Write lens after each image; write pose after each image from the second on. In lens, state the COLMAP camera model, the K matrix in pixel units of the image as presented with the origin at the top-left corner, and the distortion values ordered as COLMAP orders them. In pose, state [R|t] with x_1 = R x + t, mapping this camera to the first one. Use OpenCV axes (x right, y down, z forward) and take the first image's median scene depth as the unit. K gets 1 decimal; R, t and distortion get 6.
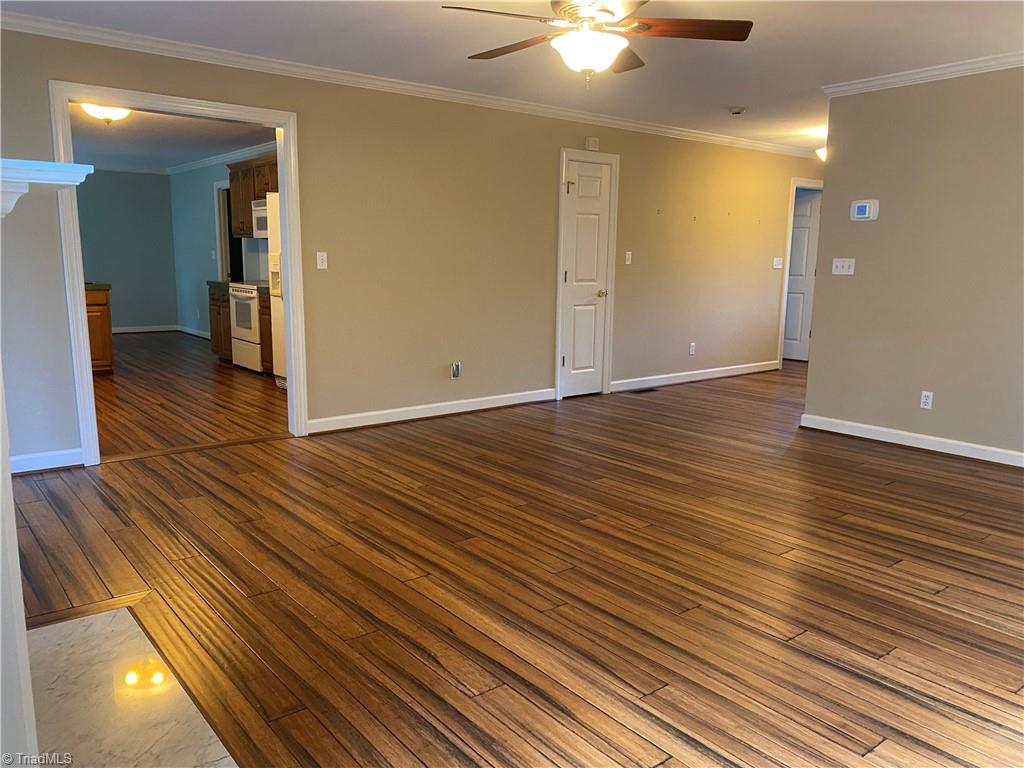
lens RADIAL K [[777.6, 0, 512.2], [0, 777.6, 390.1], [0, 0, 1]] dist [0.036306, -0.005822]
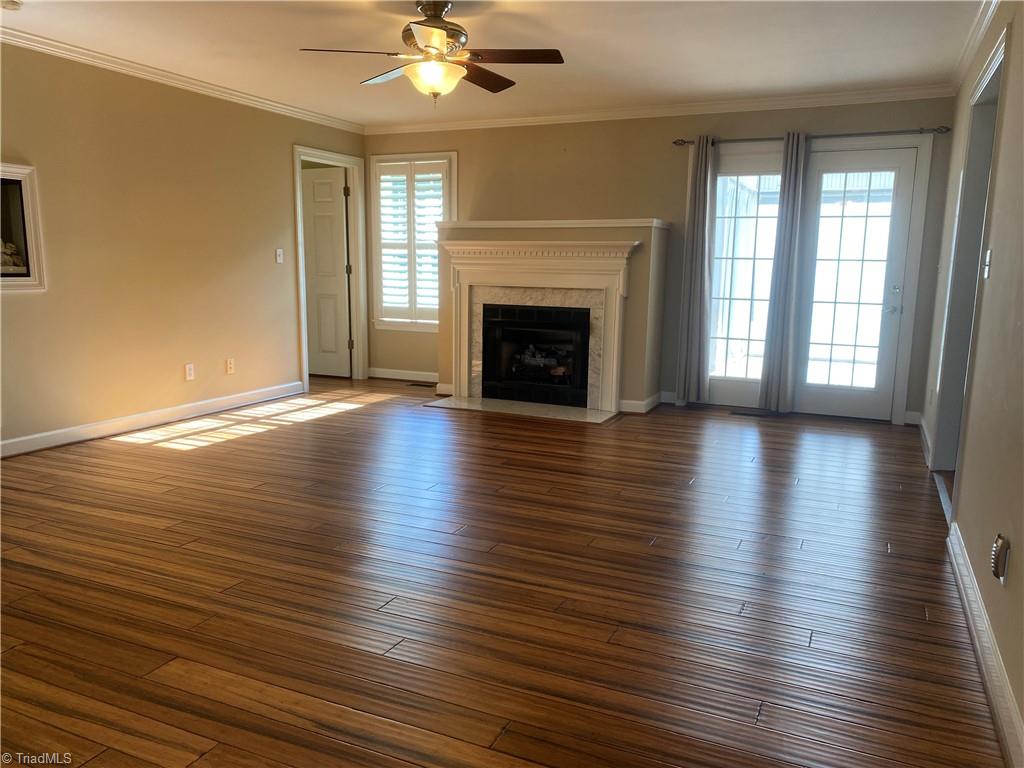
lens RADIAL K [[777.6, 0, 512.2], [0, 777.6, 390.1], [0, 0, 1]] dist [0.036306, -0.005822]
pose [[-0.895233, 0.045576, -0.443261, 0.518701], [-0.103424, 0.946338, 0.306182, -0.337544], [0.433429, 0.319948, -0.842480, 2.096885]]
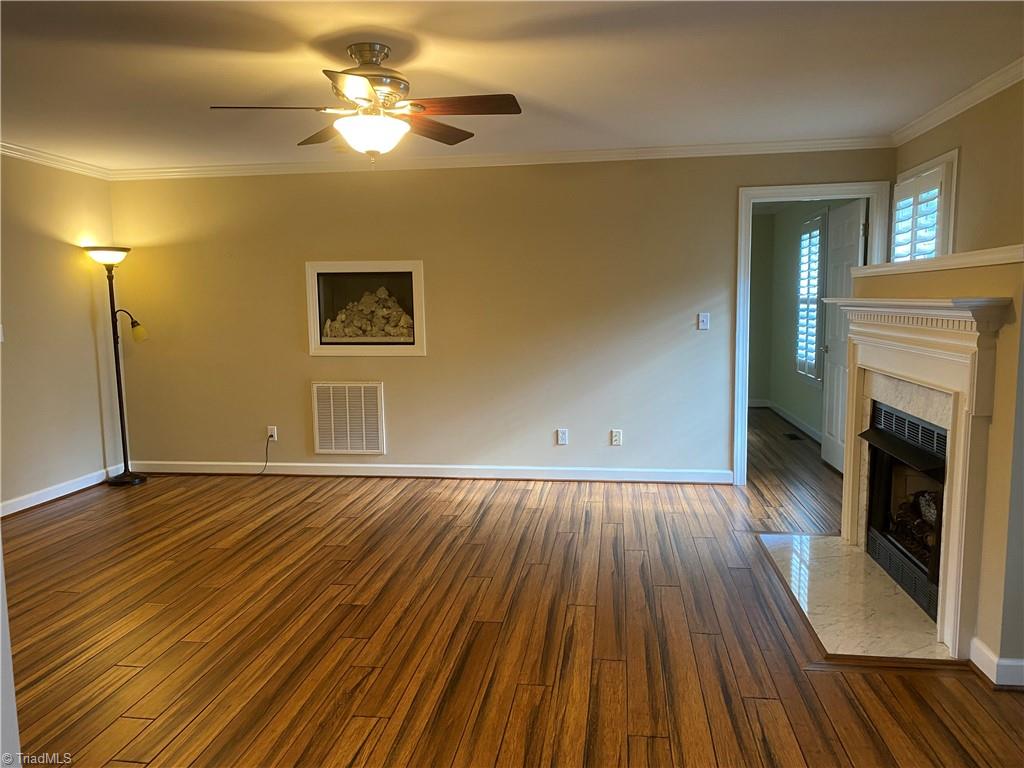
lens RADIAL K [[774.2, 0, 500.9], [0, 774.2, 402.3], [0, 0, 1]] dist [0.010290, 0.001437]
pose [[-0.677033, -0.099595, 0.729182, -0.744549], [0.131787, 0.958379, 0.253262, -0.309574], [-0.724057, 0.267564, -0.635729, 1.525740]]
